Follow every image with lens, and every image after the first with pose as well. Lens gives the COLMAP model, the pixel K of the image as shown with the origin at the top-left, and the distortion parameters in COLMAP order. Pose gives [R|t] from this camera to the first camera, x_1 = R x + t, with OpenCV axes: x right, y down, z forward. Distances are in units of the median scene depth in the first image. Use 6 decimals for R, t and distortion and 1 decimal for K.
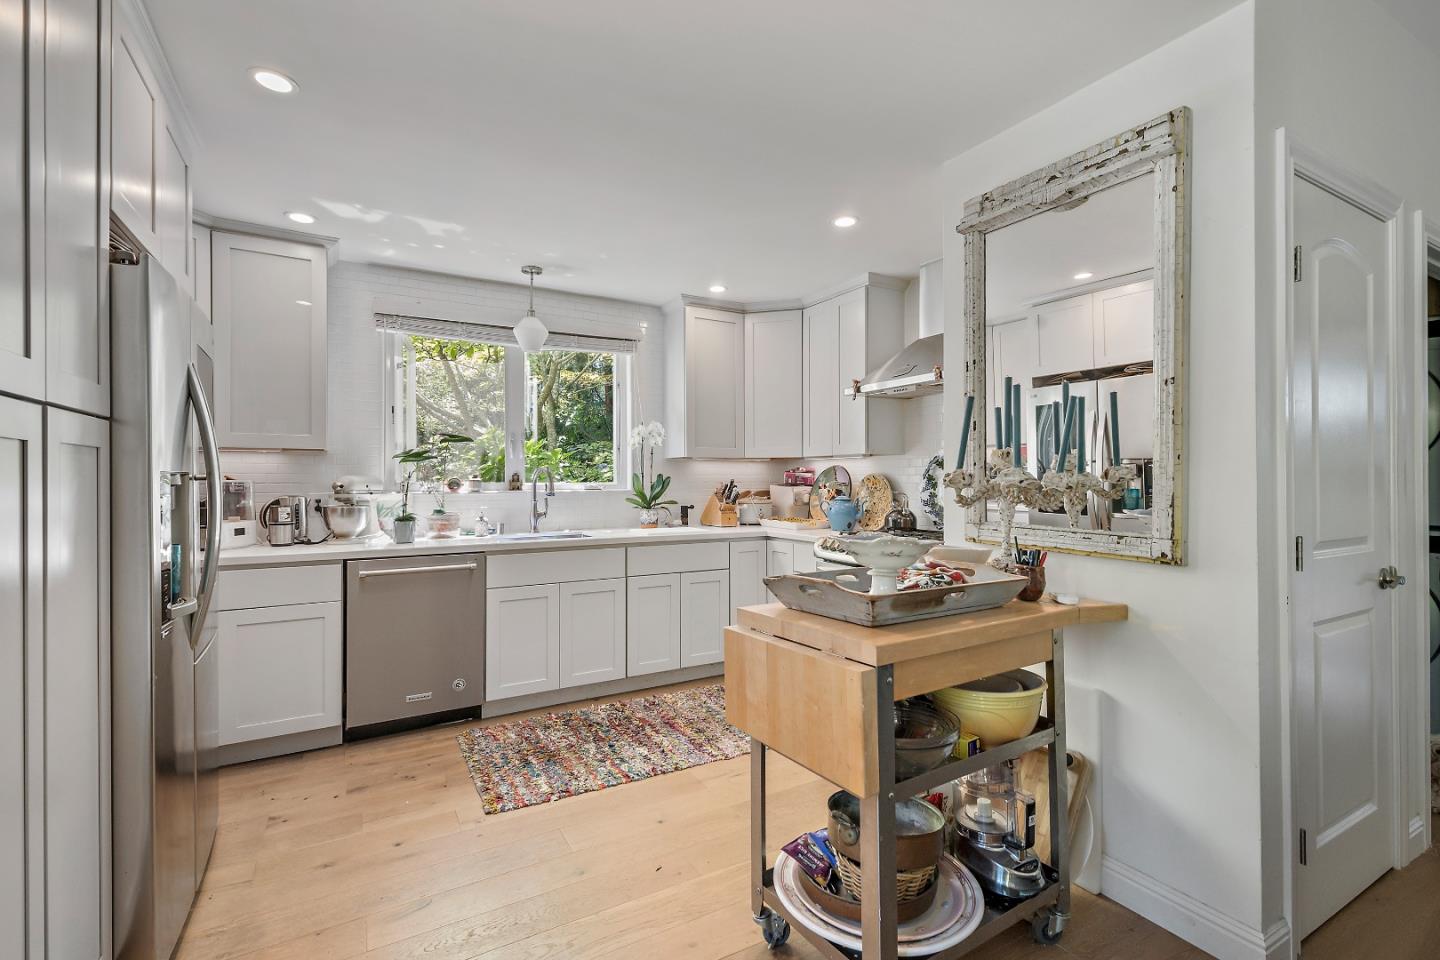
lens RADIAL K [[664.0, 0, 727.8], [0, 664.0, 478.9], [0, 0, 1]] dist [0.010326, -0.001900]
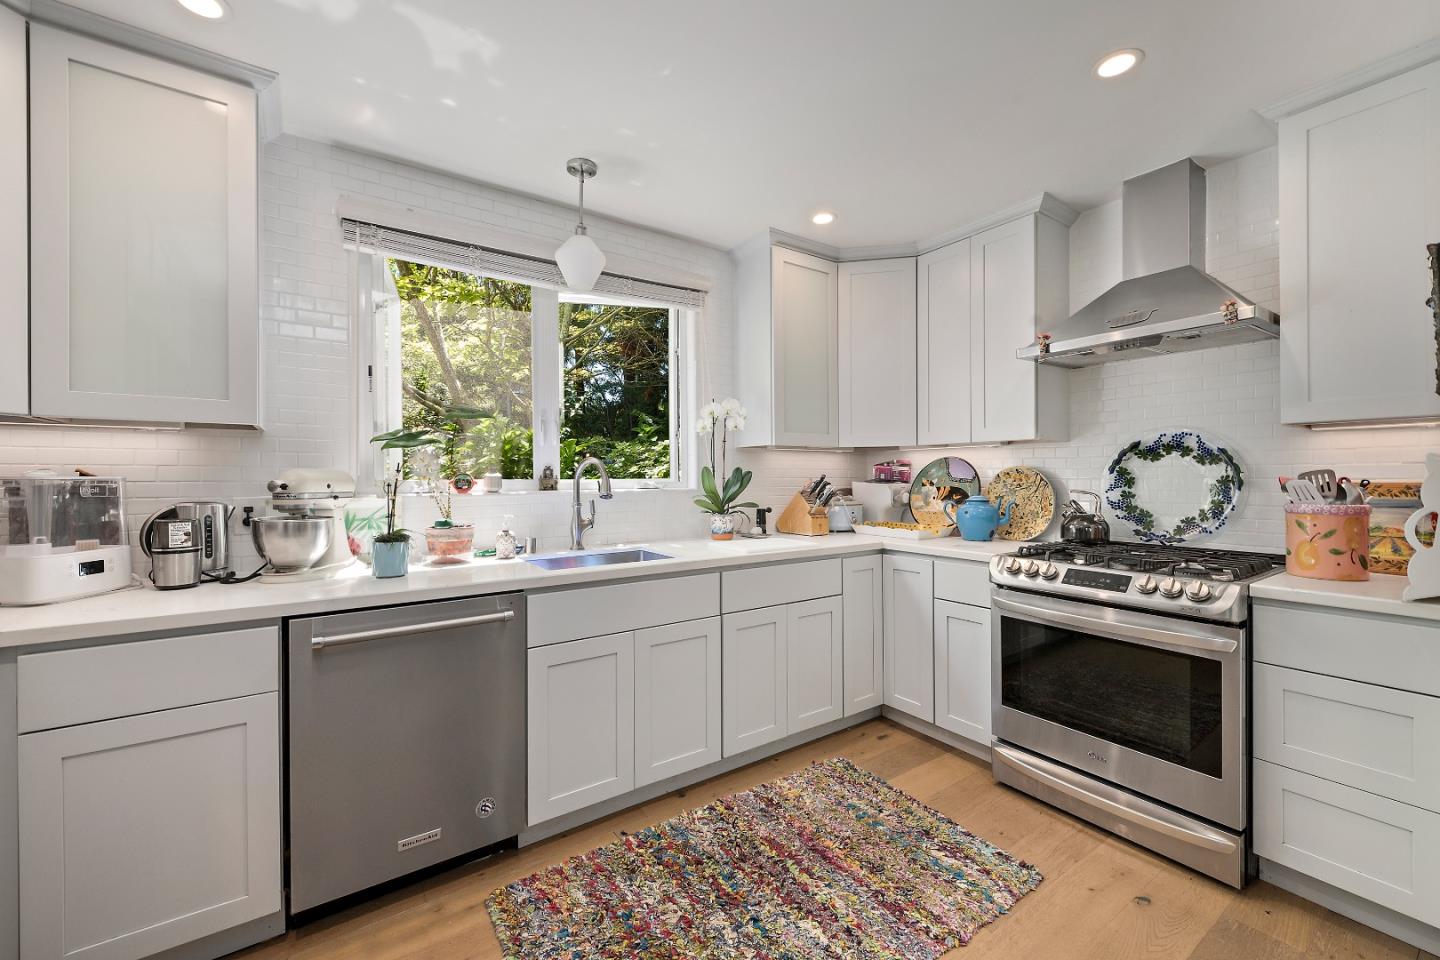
lens RADIAL K [[570.8, 0, 713.3], [0, 570.8, 476.8], [0, 0, 1]] dist [0.002916, -0.002384]
pose [[0.996846, -0.002764, 0.079311, -0.205074], [0.002623, 0.999995, 0.001882, 0.001964], [-0.079316, -0.001668, 0.996848, 0.398949]]
